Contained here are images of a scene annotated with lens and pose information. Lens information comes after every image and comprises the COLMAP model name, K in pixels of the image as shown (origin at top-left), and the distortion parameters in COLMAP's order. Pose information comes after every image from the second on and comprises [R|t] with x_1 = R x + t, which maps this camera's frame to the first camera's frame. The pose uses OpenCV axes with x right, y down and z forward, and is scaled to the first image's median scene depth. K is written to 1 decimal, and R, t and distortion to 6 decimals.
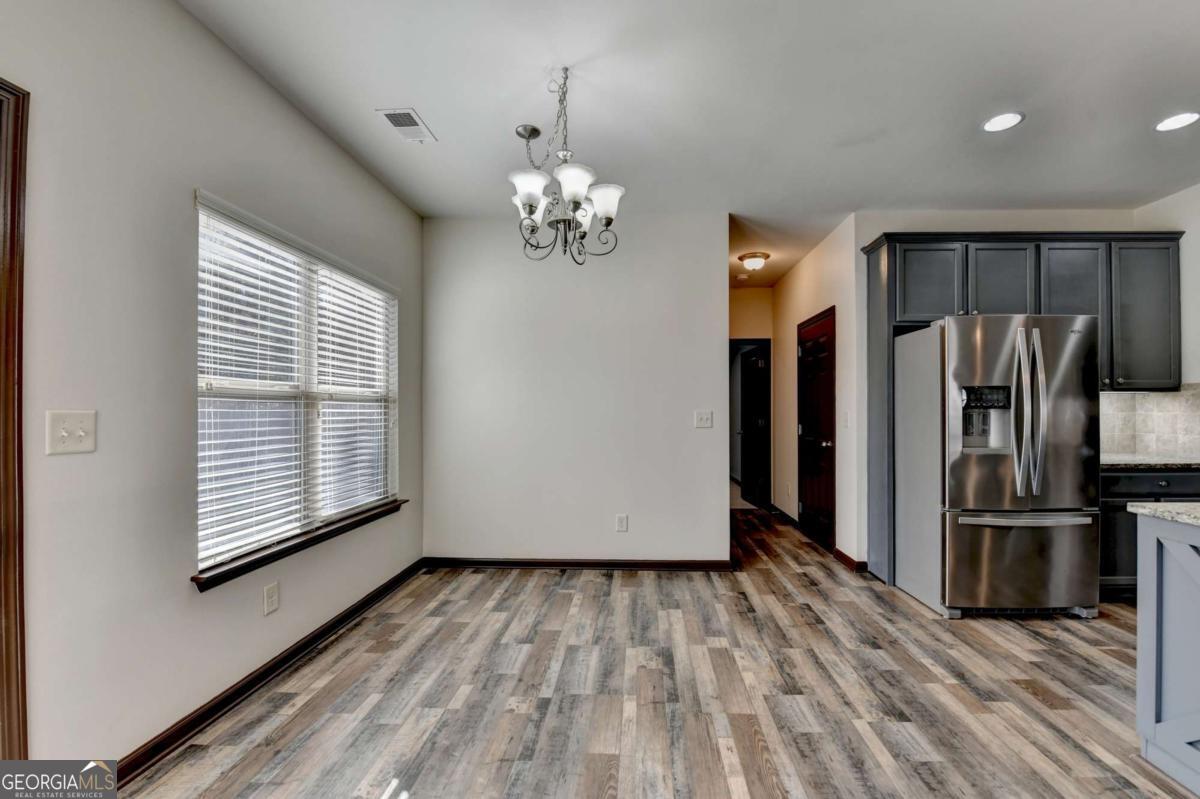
lens RADIAL K [[495.6, 0, 590.5], [0, 495.6, 401.6], [0, 0, 1]] dist [-0.017346, -0.001169]
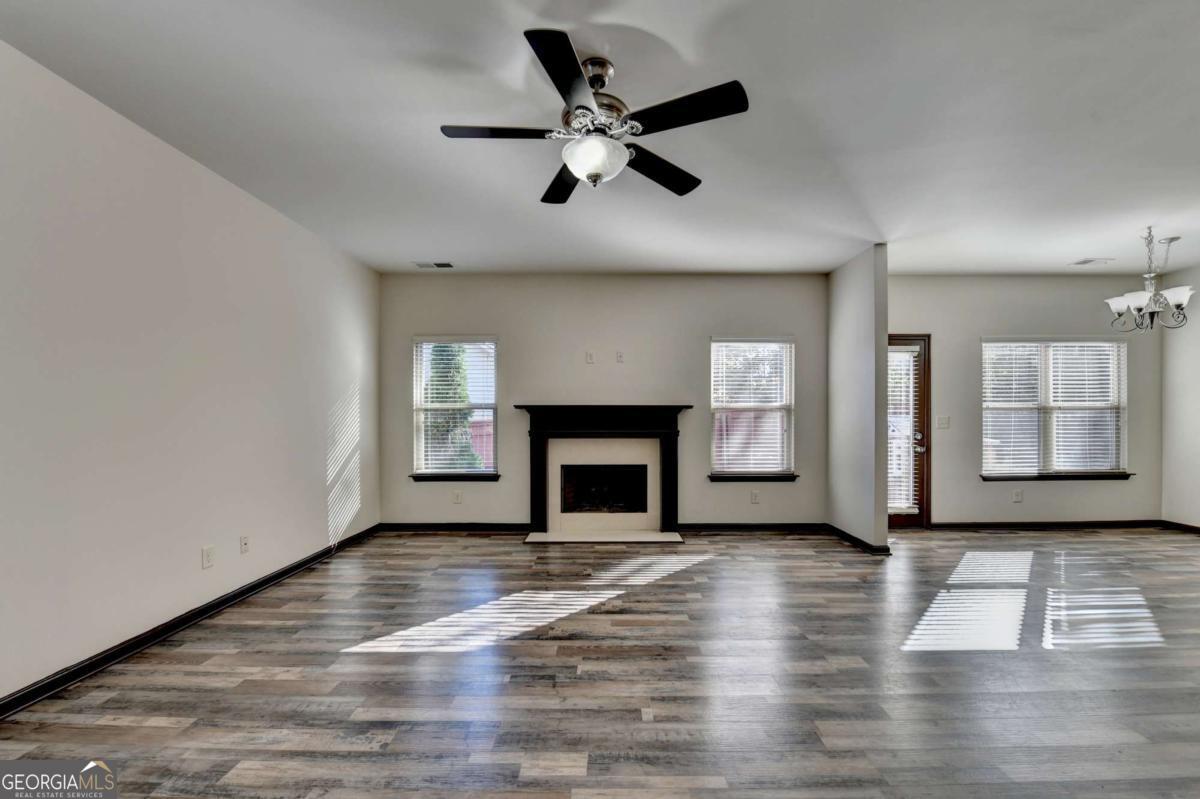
lens RADIAL K [[495.6, 0, 608.6], [0, 495.6, 422.5], [0, 0, 1]] dist [-0.017346, -0.001169]
pose [[0.048288, 0.010611, -0.998777, 1.172872], [0.029949, 0.999479, 0.012067, -0.027887], [0.998384, -0.030495, 0.047945, -0.781357]]
